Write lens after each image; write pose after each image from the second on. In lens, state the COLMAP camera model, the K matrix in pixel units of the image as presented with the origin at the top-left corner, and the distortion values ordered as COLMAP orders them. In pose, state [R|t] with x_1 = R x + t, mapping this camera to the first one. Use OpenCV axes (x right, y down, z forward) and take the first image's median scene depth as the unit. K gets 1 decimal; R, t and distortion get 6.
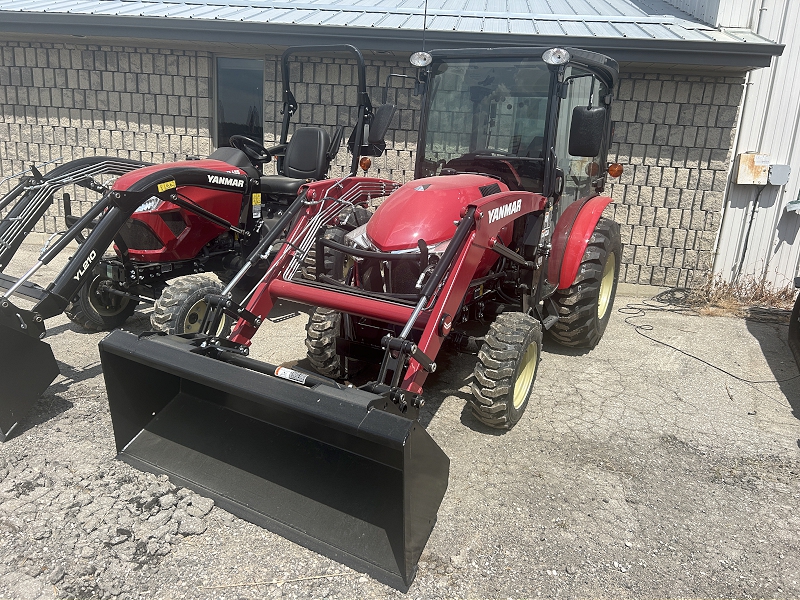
lens RADIAL K [[604.7, 0, 400.0], [0, 604.7, 300.0], [0, 0, 1]] dist [0.070074, -0.081994]
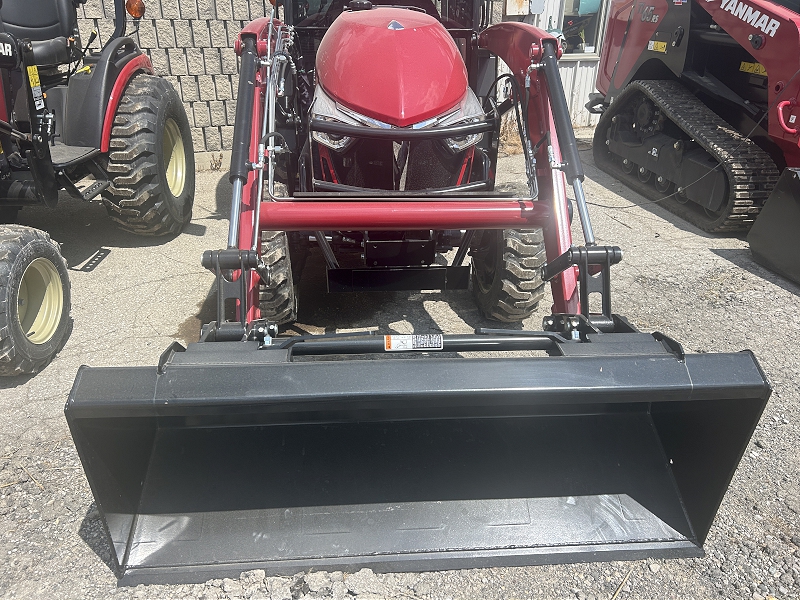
lens RADIAL K [[604.7, 0, 400.0], [0, 604.7, 300.0], [0, 0, 1]] dist [0.070074, -0.081994]
pose [[0.823032, -0.284886, 0.491383, -0.355719], [0.174759, 0.950164, 0.258161, -0.062609], [-0.540441, -0.126601, 0.831802, 0.350569]]
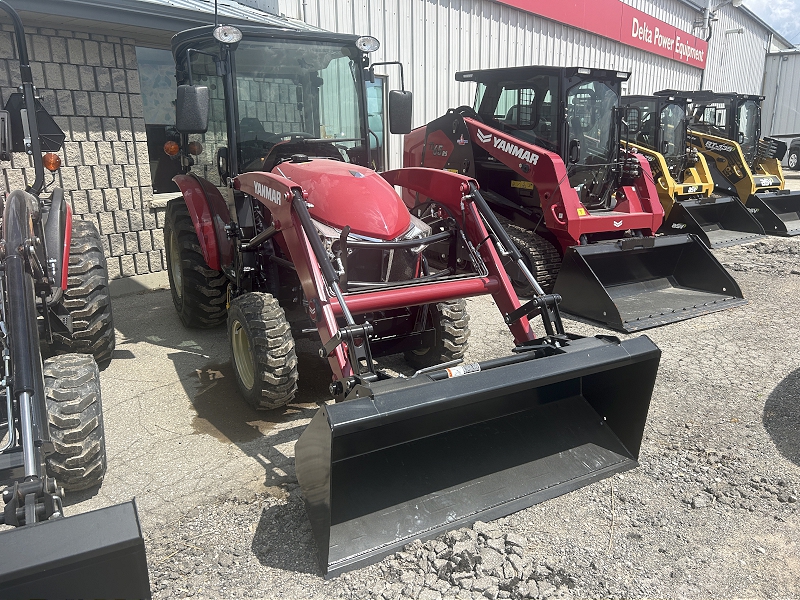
lens RADIAL K [[604.7, 0, 400.0], [0, 604.7, 300.0], [0, 0, 1]] dist [0.070074, -0.081994]
pose [[0.514819, -0.283411, 0.809098, -0.722871], [0.249403, 0.952468, 0.174938, -0.133551], [-0.820219, 0.111730, 0.561032, 0.375098]]
